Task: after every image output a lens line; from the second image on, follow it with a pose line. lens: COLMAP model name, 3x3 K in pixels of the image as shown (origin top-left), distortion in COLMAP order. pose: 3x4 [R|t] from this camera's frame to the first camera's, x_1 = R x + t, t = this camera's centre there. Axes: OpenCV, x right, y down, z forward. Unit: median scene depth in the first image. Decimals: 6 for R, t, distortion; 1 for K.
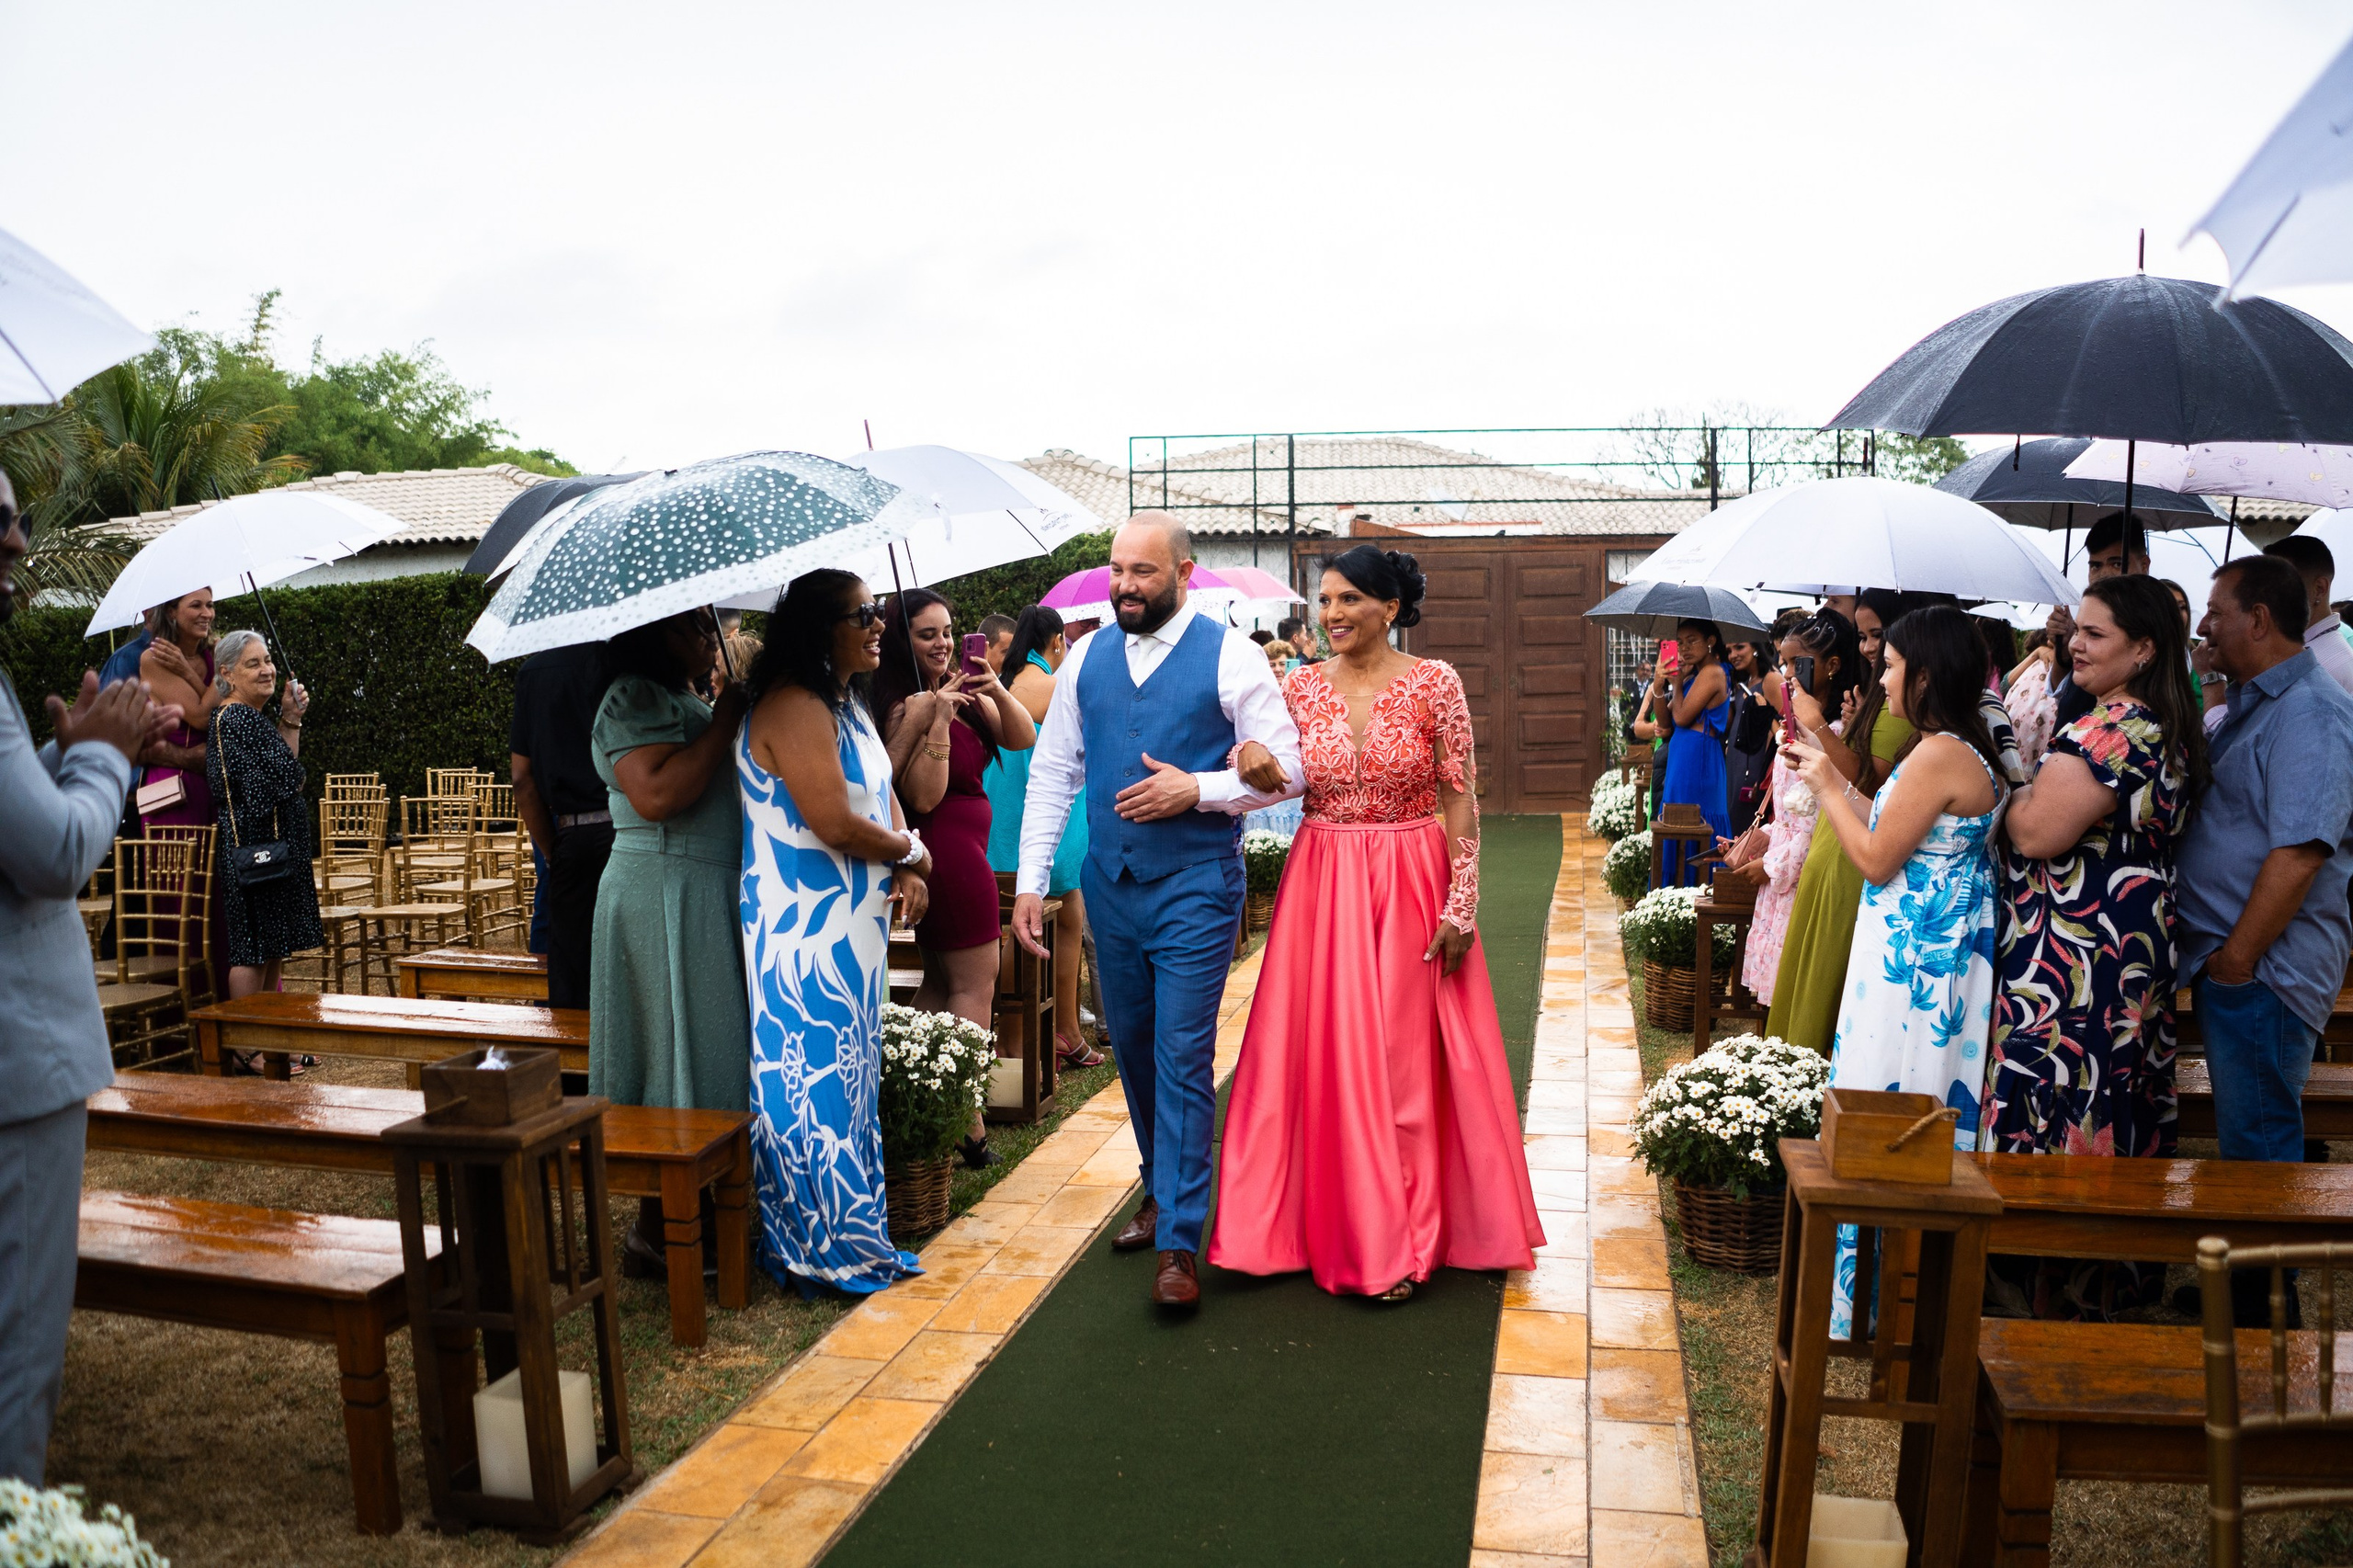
lens RADIAL K [[1897.1, 0, 1176.8], [0, 1897.1, 772.8], [0, 0, 1]] dist [-0.144633, 0.013718]
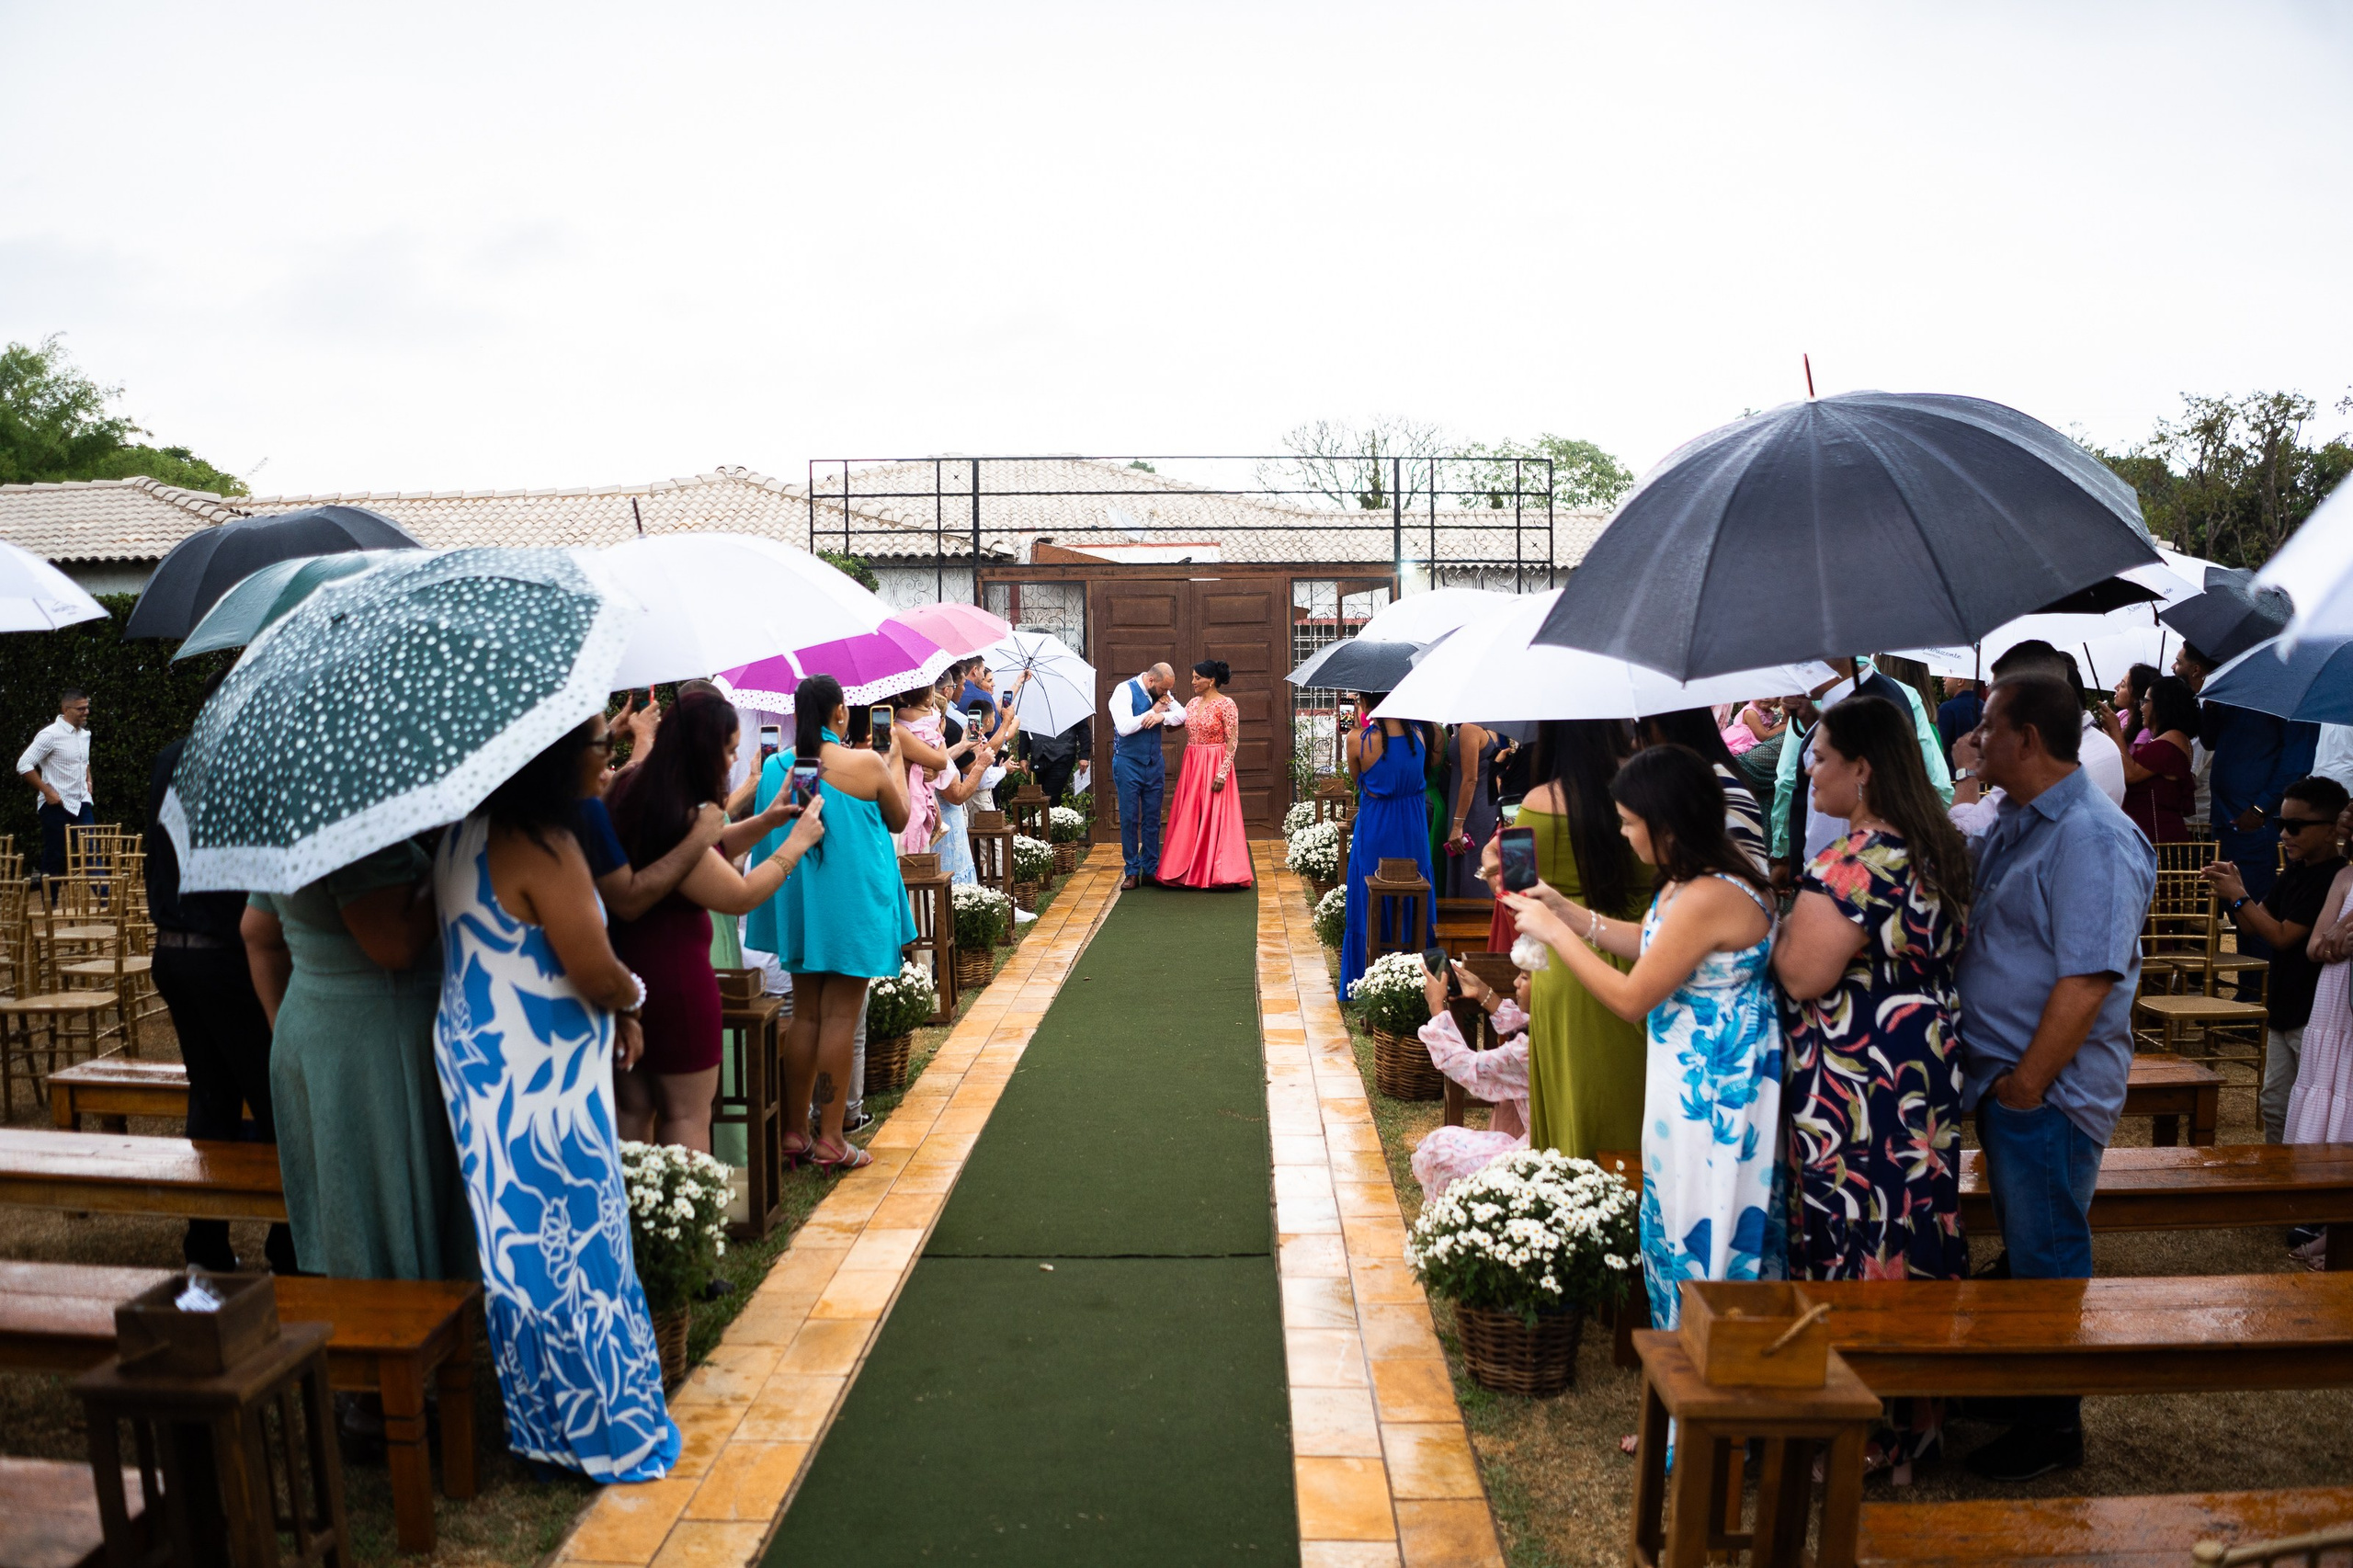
lens RADIAL K [[1897.1, 0, 1176.8], [0, 1897.1, 772.8], [0, 0, 1]] dist [-0.144633, 0.013718]
pose [[0.984110, -0.009376, 0.177313, -0.047295], [0.009597, 0.999954, -0.000387, -0.059078], [-0.177301, 0.002082, 0.984154, 0.067122]]
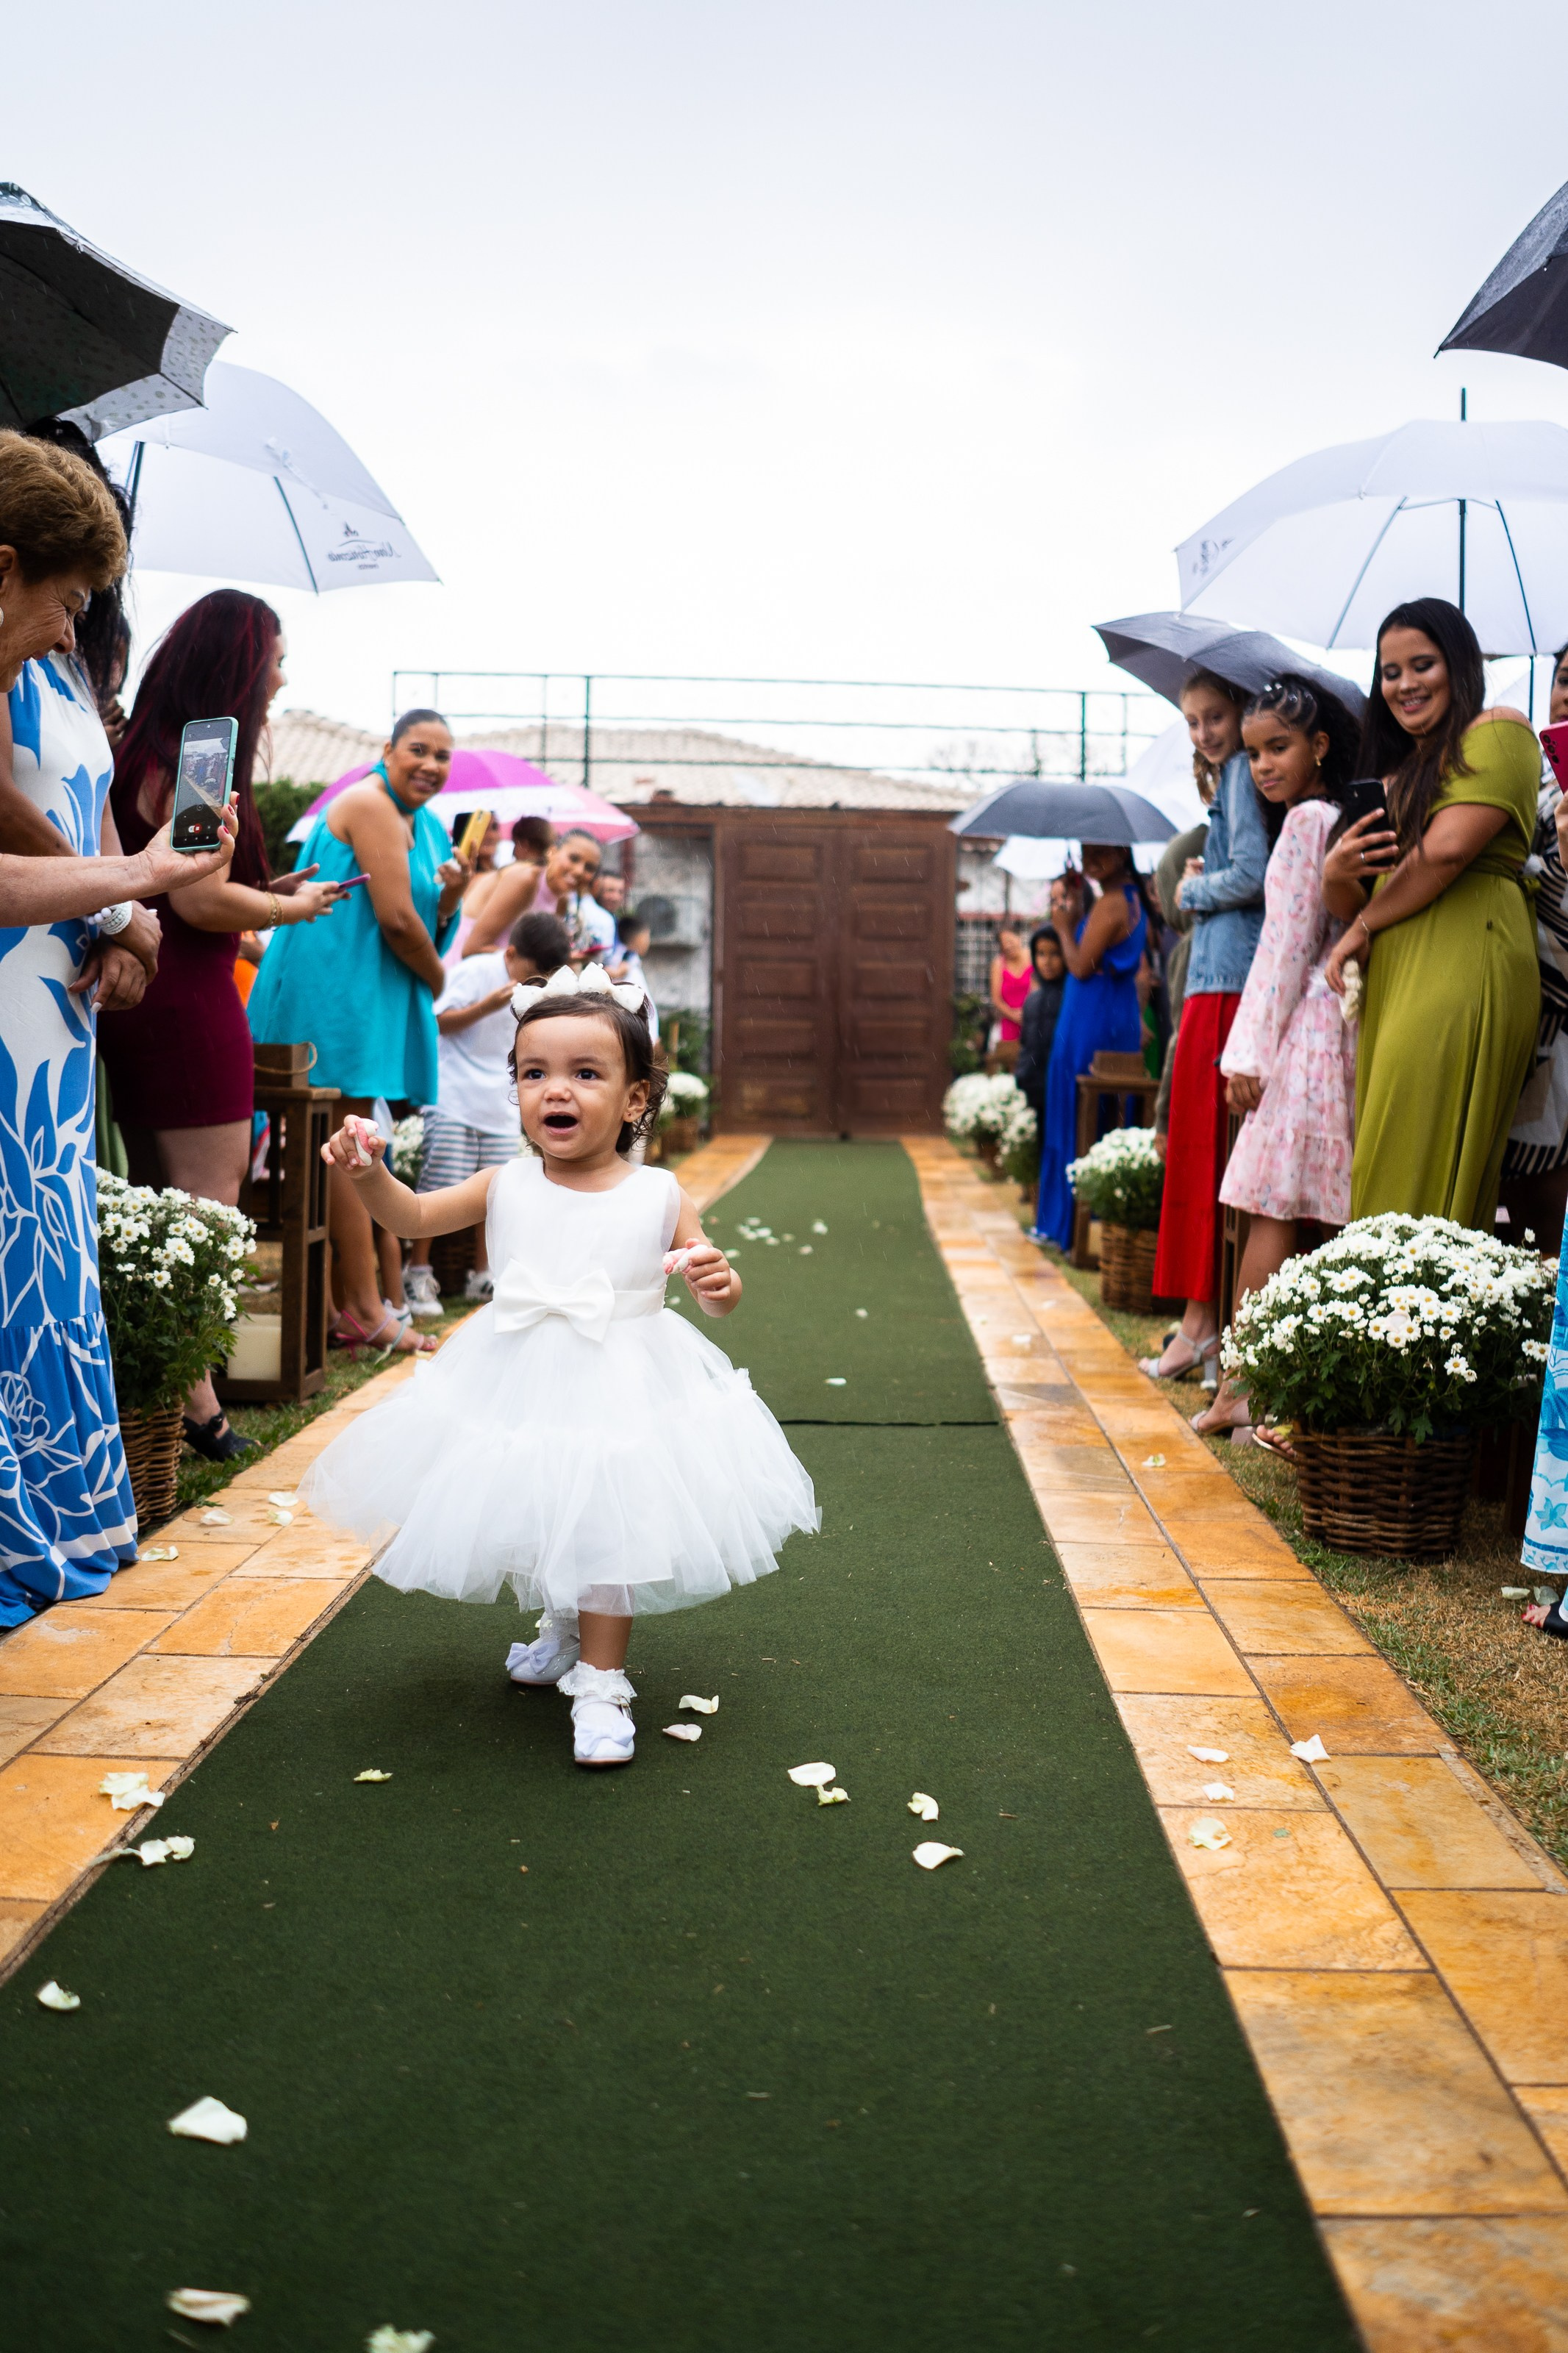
lens RADIAL K [[2119.0, 0, 798.9], [0, 2119.0, 1141.6], [0, 0, 1]] dist [-0.138431, 0.002775]
pose [[0.983405, 0.018520, 0.180478, -0.047936], [-0.017413, 0.999819, -0.007721, 0.126561], [-0.180588, 0.004450, 0.983549, 0.291884]]
